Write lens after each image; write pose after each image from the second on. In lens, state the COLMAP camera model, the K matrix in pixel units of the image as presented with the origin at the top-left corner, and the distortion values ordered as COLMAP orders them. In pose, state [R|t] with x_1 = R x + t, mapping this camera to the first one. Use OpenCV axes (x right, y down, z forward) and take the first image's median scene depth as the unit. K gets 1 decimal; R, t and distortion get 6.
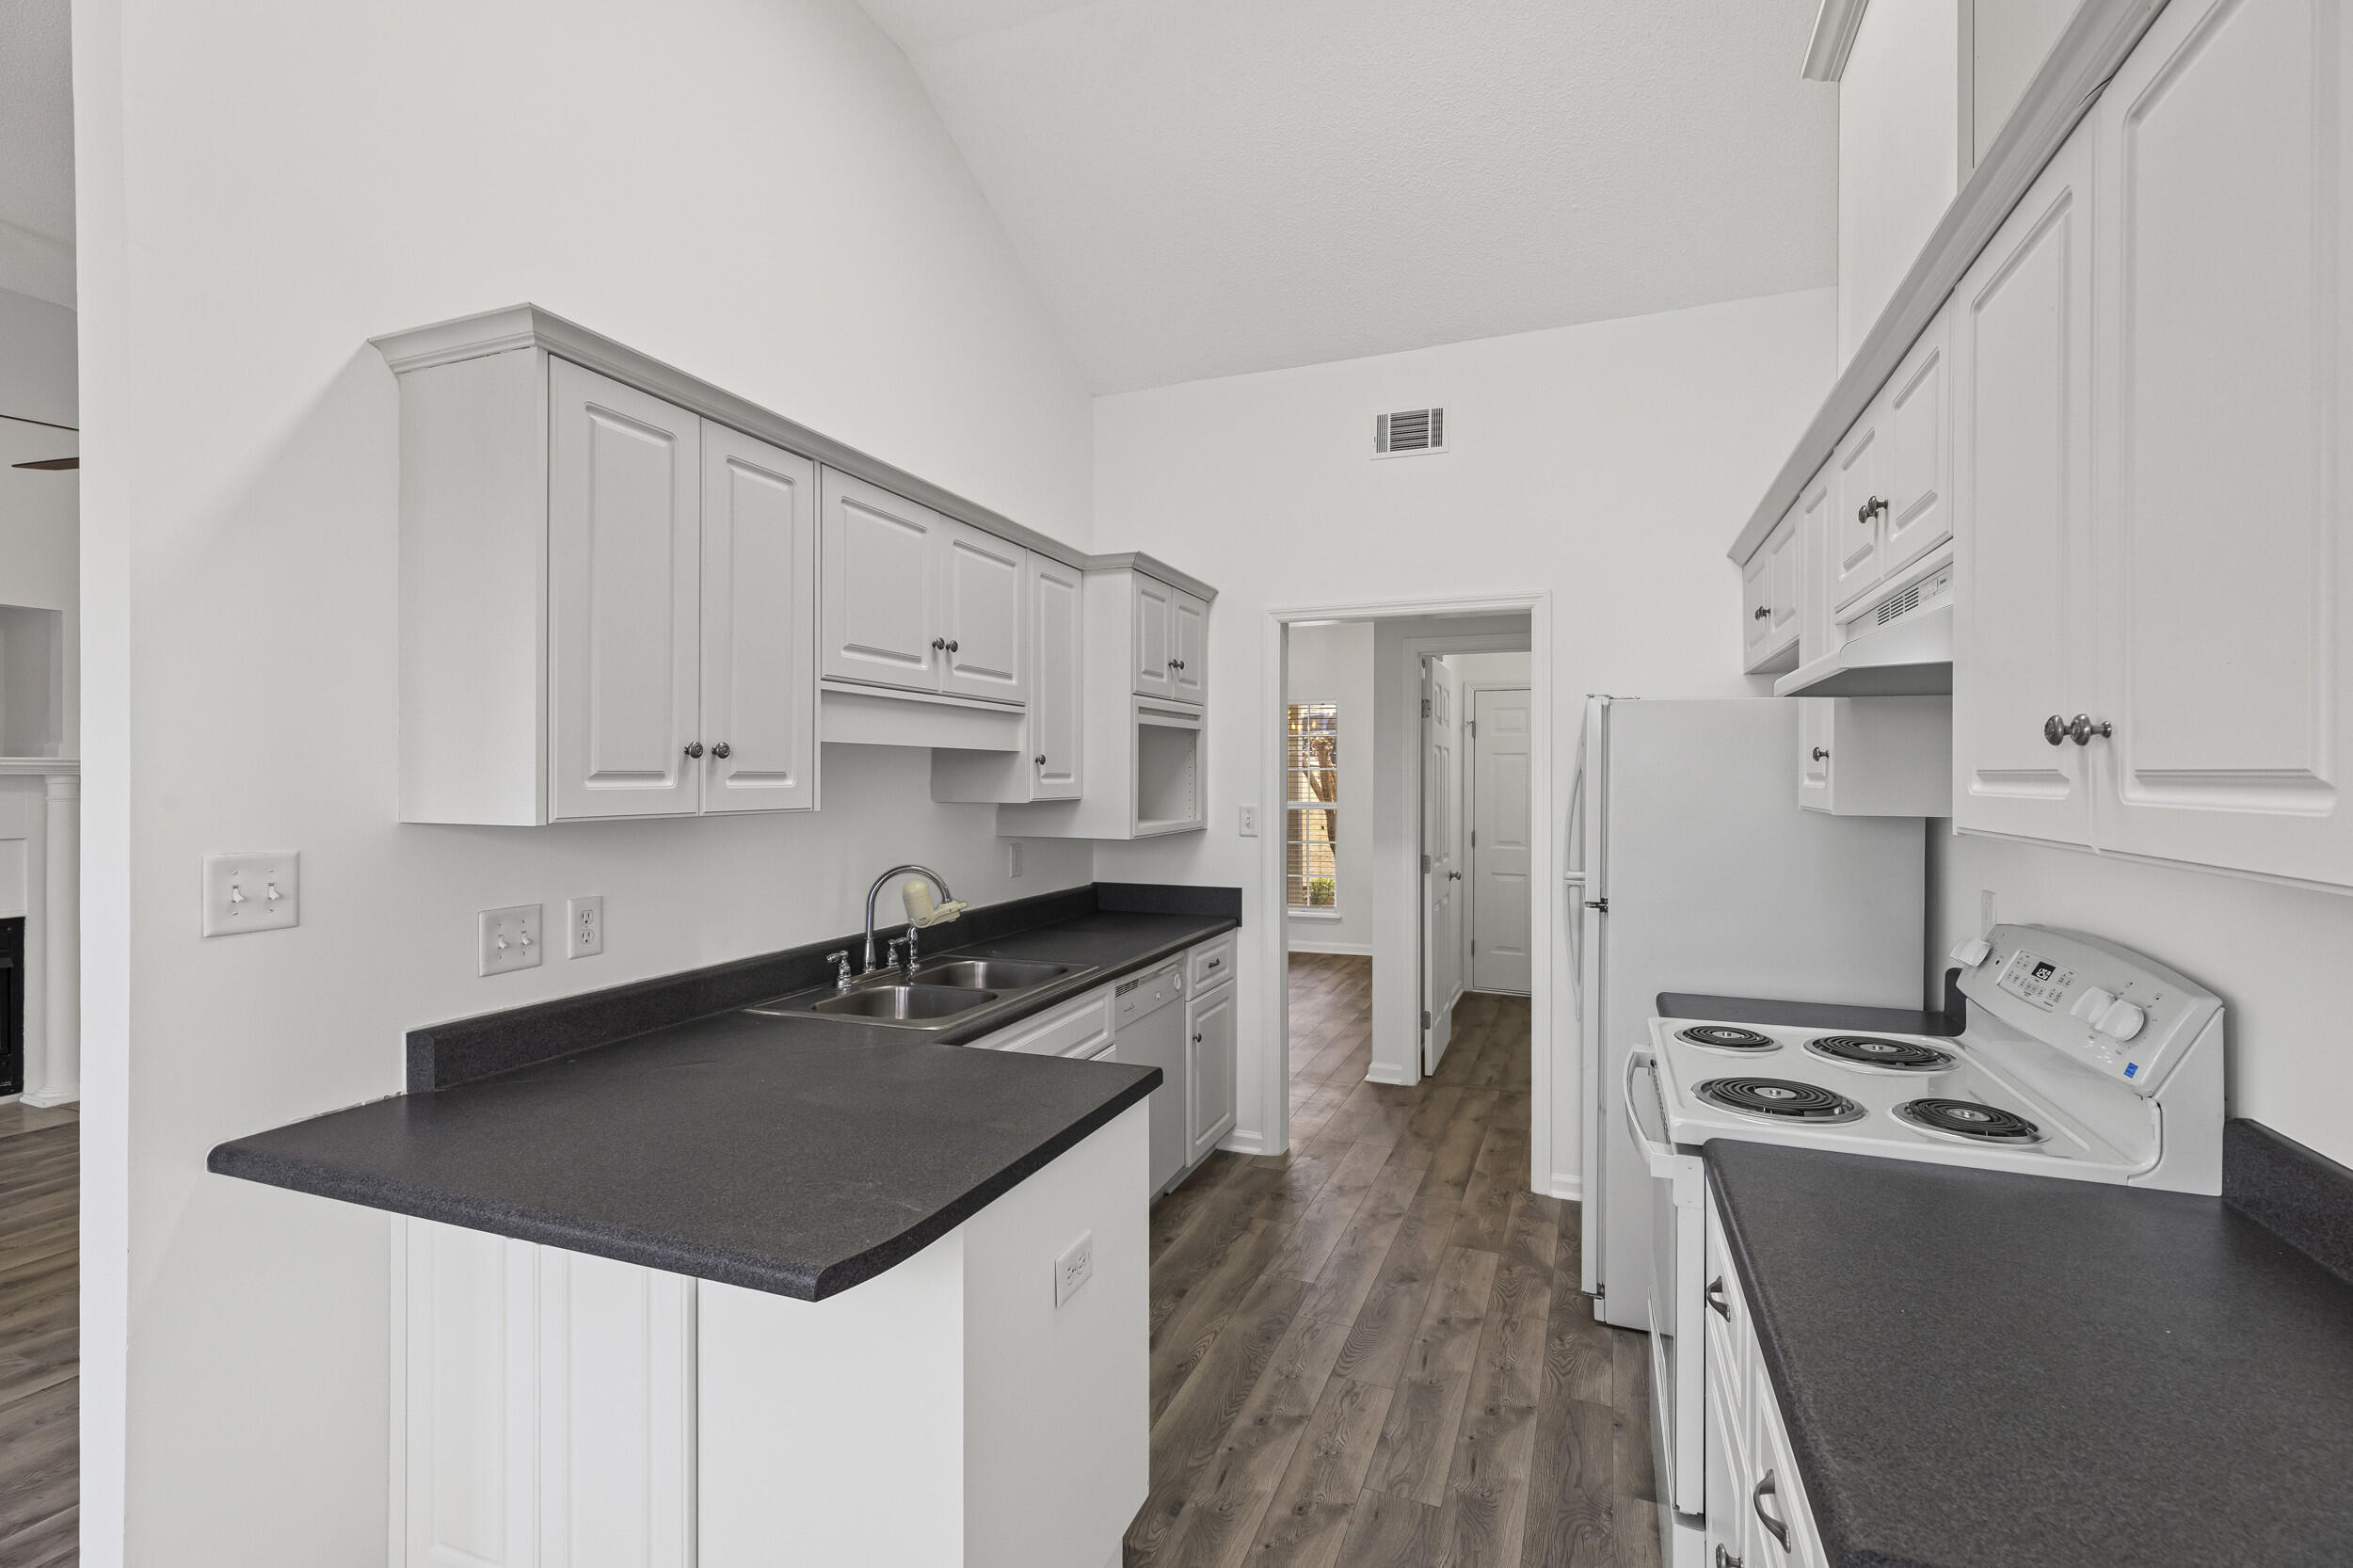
lens RADIAL K [[1063.4, 0, 1180.7], [0, 1063.4, 777.5], [0, 0, 1]] dist [0.003003, -0.000130]
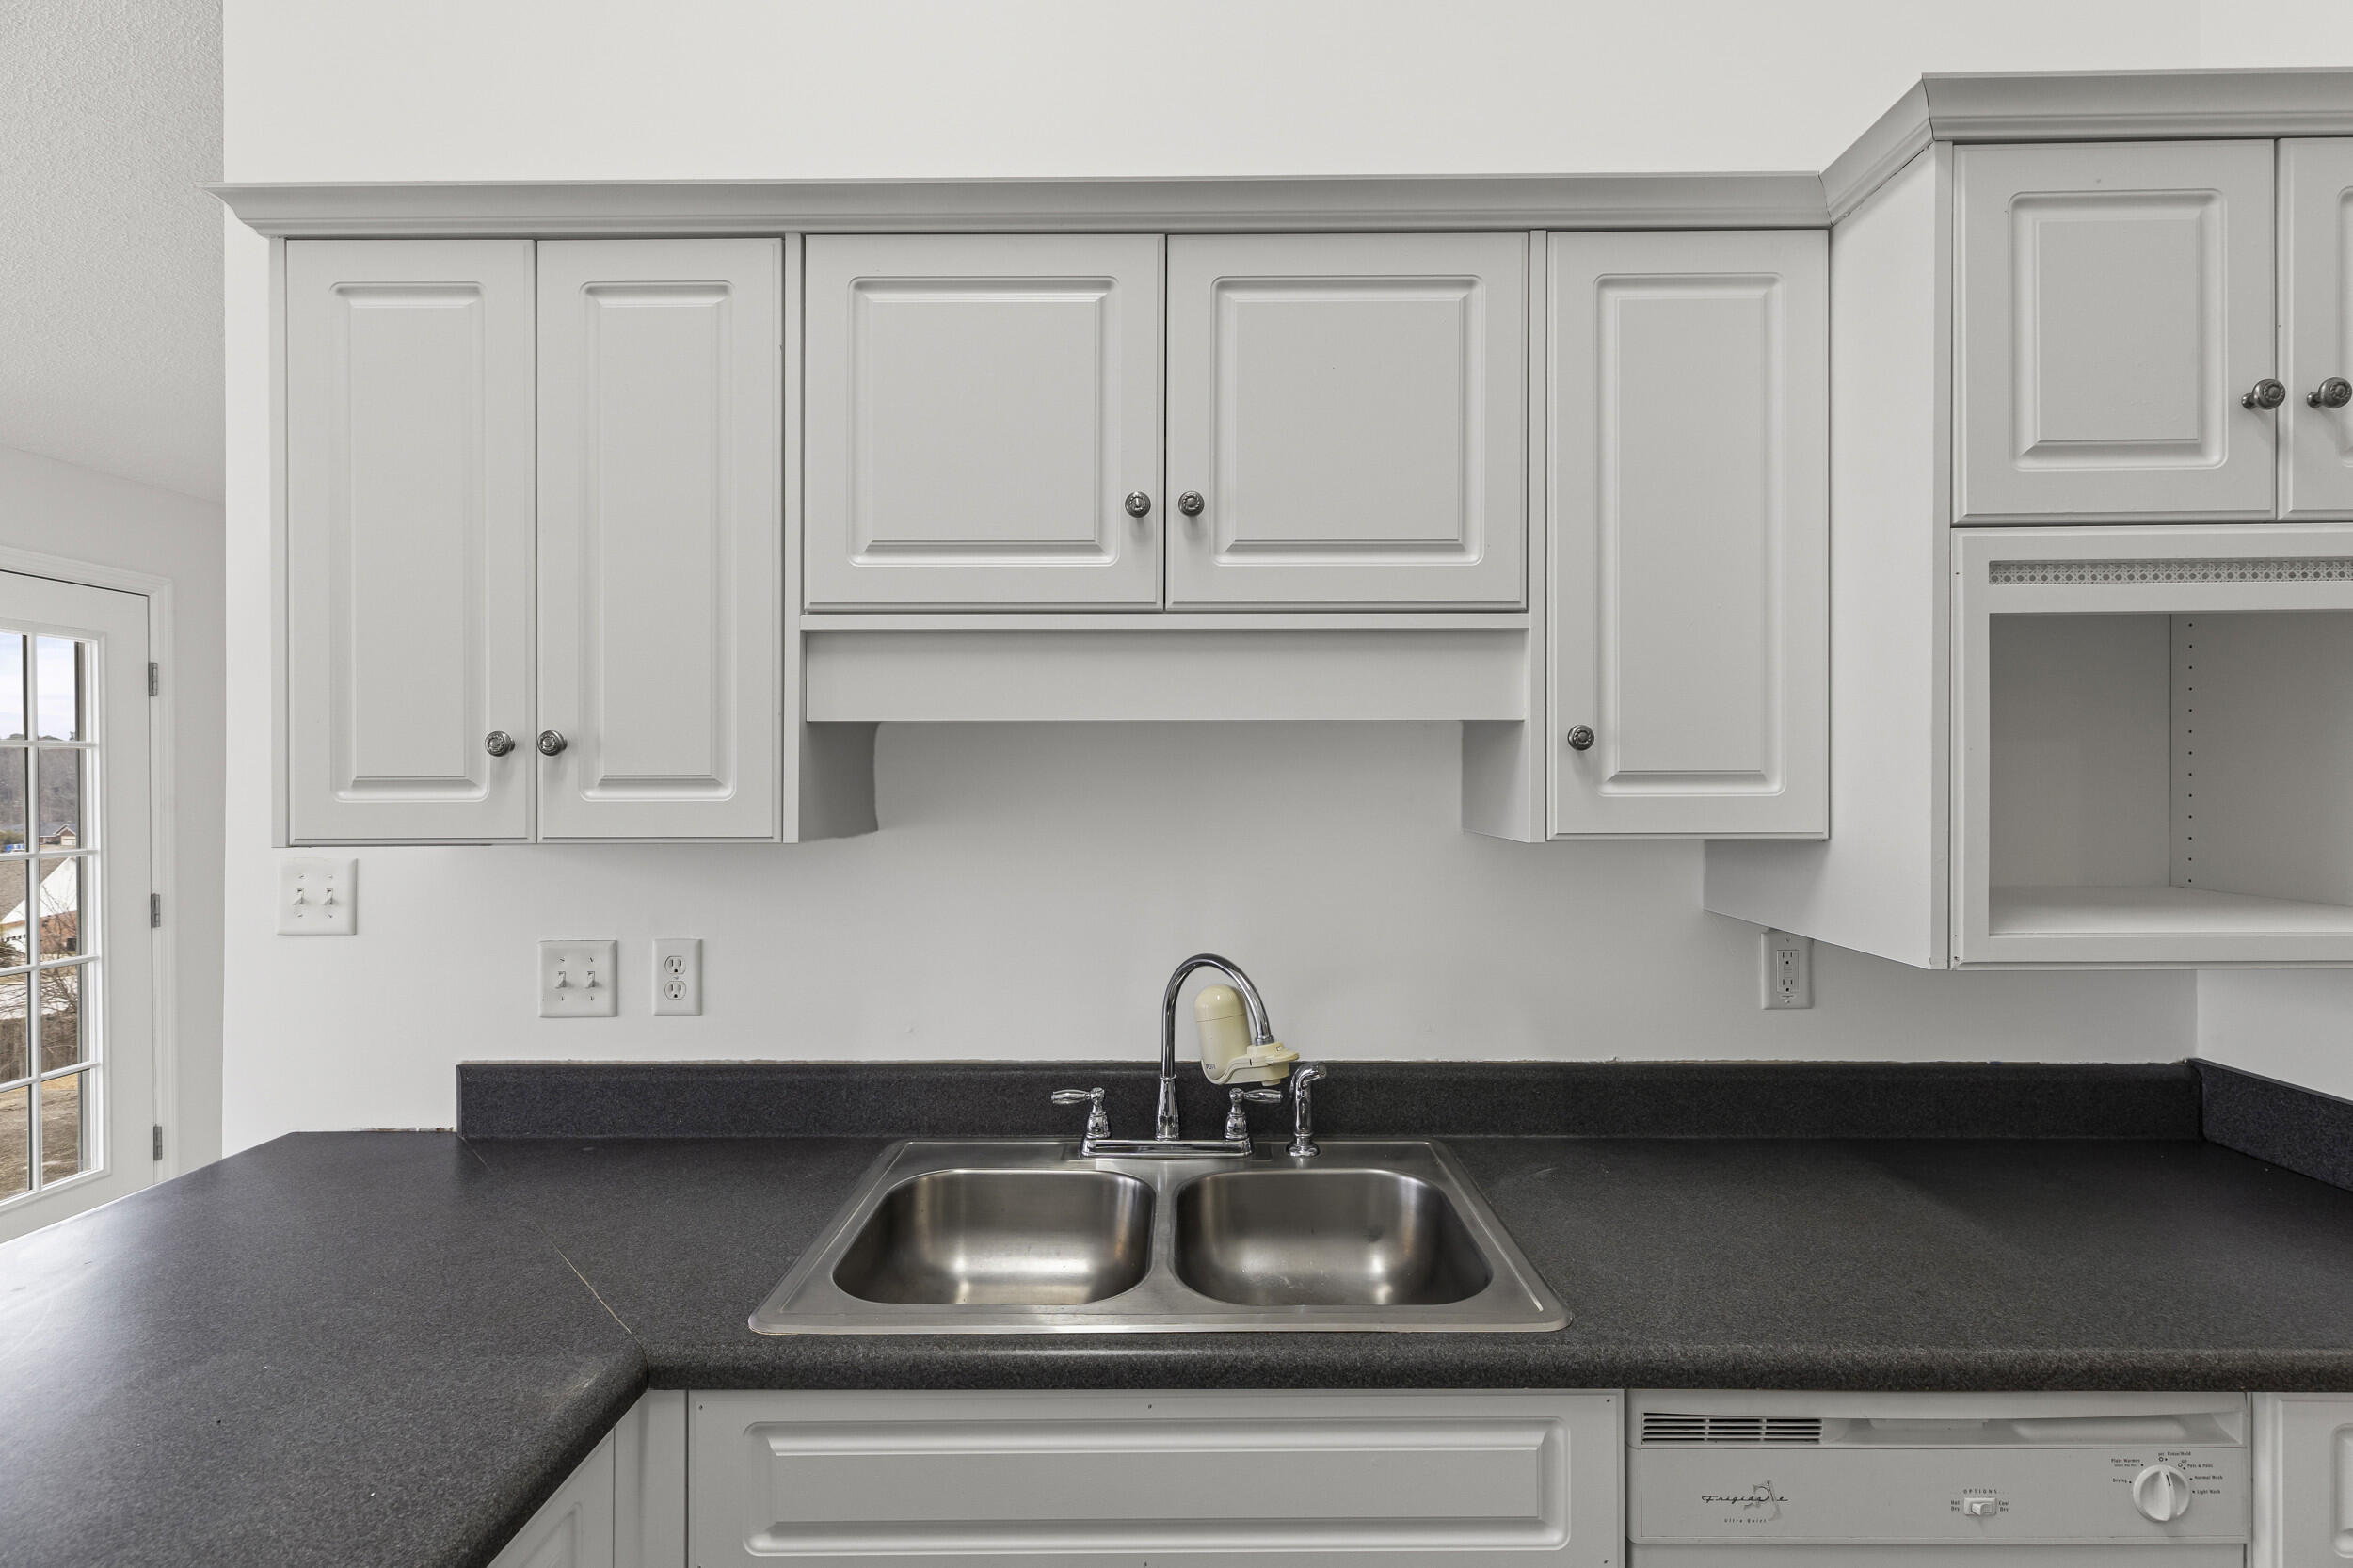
lens RADIAL K [[1063.4, 0, 1176.7], [0, 1063.4, 778.4], [0, 0, 1]] dist [0.003003, -0.000130]
pose [[0.345169, -0.001249, -0.938540, 0.240124], [0.002754, 0.999996, -0.000319, -0.002206], [0.938537, -0.002474, 0.345171, 0.885299]]
